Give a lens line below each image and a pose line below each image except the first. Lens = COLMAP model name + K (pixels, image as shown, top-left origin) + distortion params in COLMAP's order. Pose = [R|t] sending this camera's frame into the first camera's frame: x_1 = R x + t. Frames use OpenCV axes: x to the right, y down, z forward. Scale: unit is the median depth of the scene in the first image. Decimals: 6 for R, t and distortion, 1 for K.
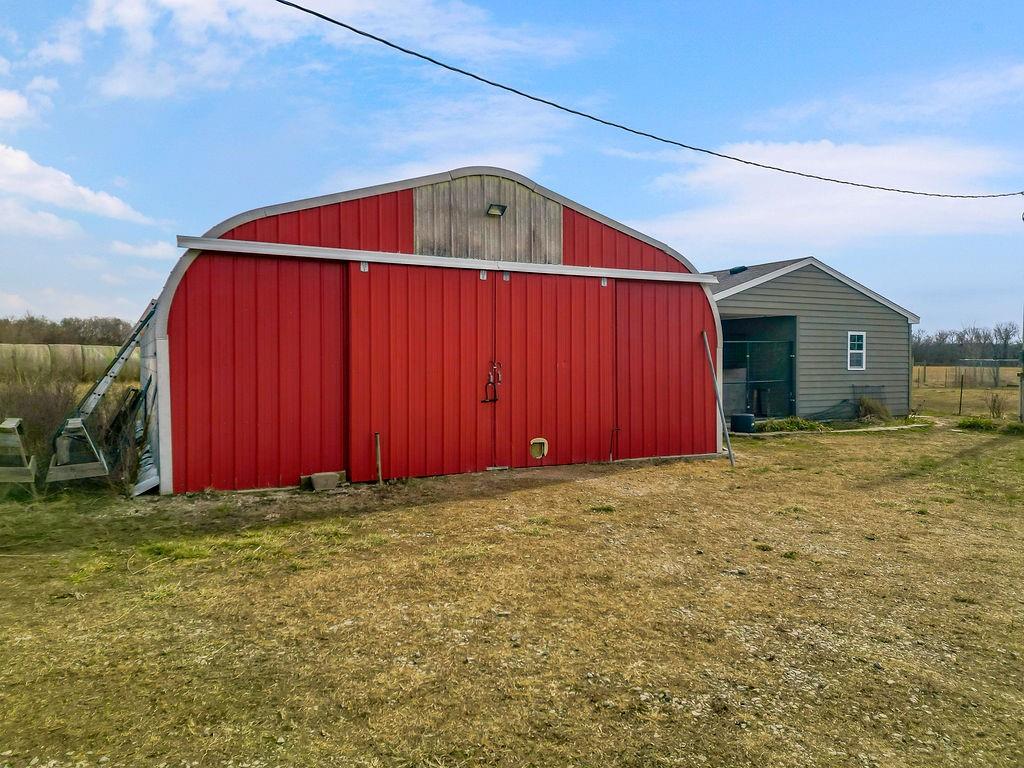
lens RADIAL K [[724.2, 0, 512.0], [0, 724.2, 384.0], [0, 0, 1]] dist [0.000207, 0.000017]
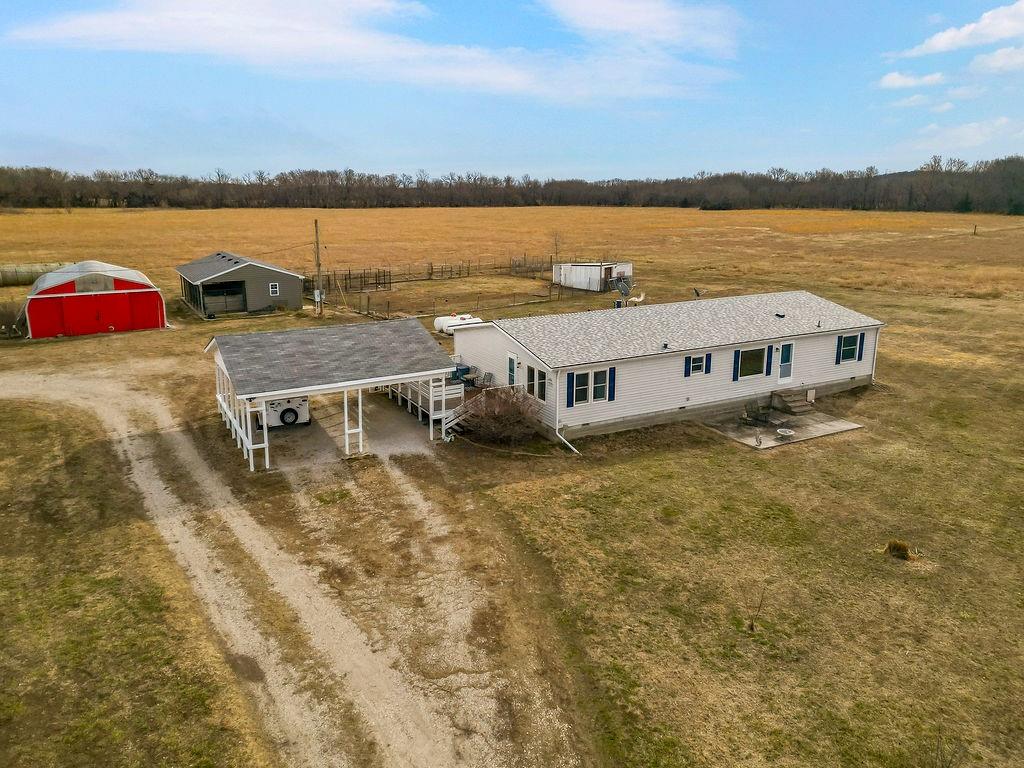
lens RADIAL K [[724.2, 0, 512.0], [0, 724.2, 384.0], [0, 0, 1]] dist [0.000207, 0.000017]
pose [[0.999095, 0.004337, 0.042301, 2.782169], [-0.014458, 0.970163, 0.242022, -0.848955], [-0.039990, -0.242415, 0.969348, -4.341455]]
